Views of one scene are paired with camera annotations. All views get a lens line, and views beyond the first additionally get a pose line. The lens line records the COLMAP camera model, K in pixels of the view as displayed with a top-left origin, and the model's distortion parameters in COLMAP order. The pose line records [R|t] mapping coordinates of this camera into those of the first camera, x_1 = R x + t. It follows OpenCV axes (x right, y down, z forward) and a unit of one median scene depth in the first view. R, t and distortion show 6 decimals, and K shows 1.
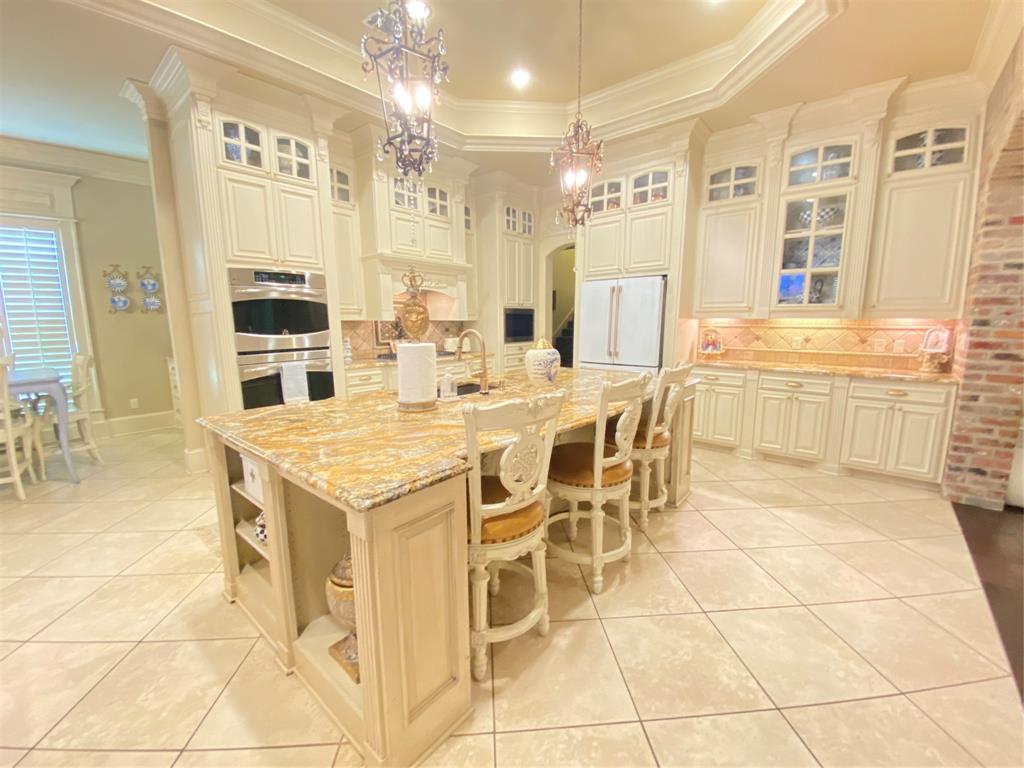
lens RADIAL K [[415.9, 0, 517.5], [0, 415.9, 384.5], [0, 0, 1]] dist [0.020406, -0.020513]
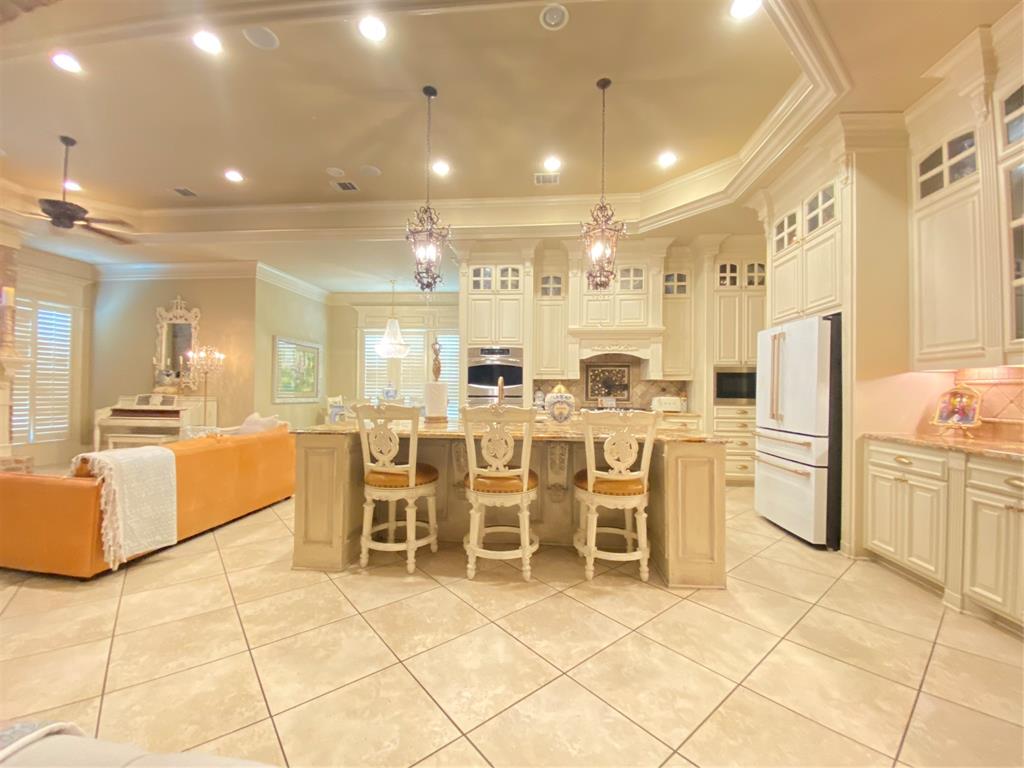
lens RADIAL K [[415.9, 0, 517.5], [0, 415.9, 384.5], [0, 0, 1]] dist [0.020406, -0.020513]
pose [[0.576473, -0.002450, -0.817113, 0.671582], [-0.137855, 0.985370, -0.100211, 0.014674], [0.805404, 0.170412, 0.567701, 0.156313]]
